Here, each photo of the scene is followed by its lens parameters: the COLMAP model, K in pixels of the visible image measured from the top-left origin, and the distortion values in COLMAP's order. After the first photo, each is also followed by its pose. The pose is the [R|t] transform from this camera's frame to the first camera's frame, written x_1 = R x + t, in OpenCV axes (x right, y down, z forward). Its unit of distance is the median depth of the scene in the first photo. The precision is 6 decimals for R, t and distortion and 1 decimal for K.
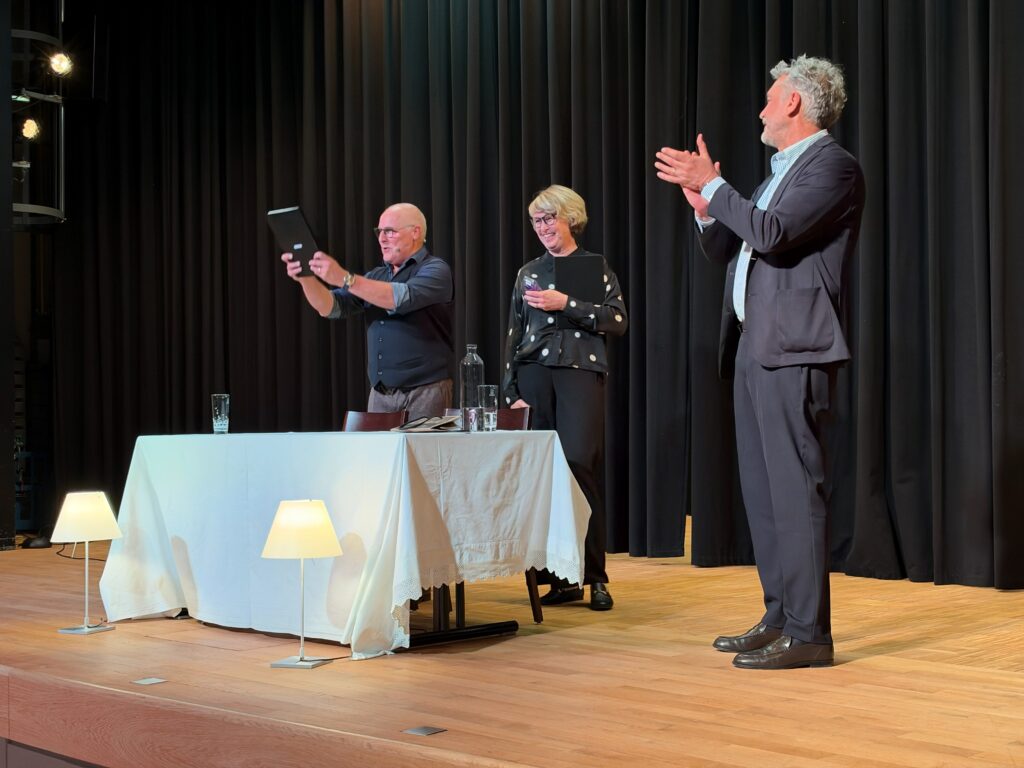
lens RADIAL K [[1435.9, 0, 509.6], [0, 1435.9, 383.0], [0, 0, 1]] dist [0.258368, -0.629935]
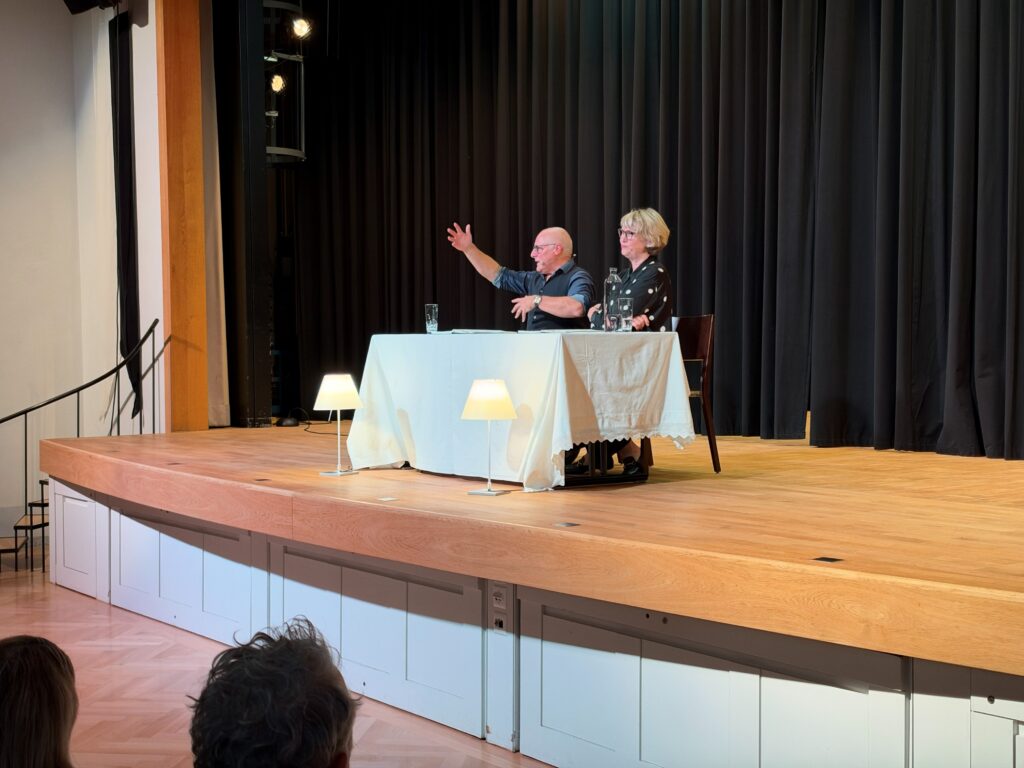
lens RADIAL K [[1432.0, 0, 507.2], [0, 1432.0, 385.9], [0, 0, 1]] dist [0.280795, -0.845083]
pose [[0.990091, 0.011373, -0.139965, 0.057609], [-0.002364, 0.997923, 0.064369, -0.002354], [0.140407, -0.063400, 0.988062, -0.311882]]
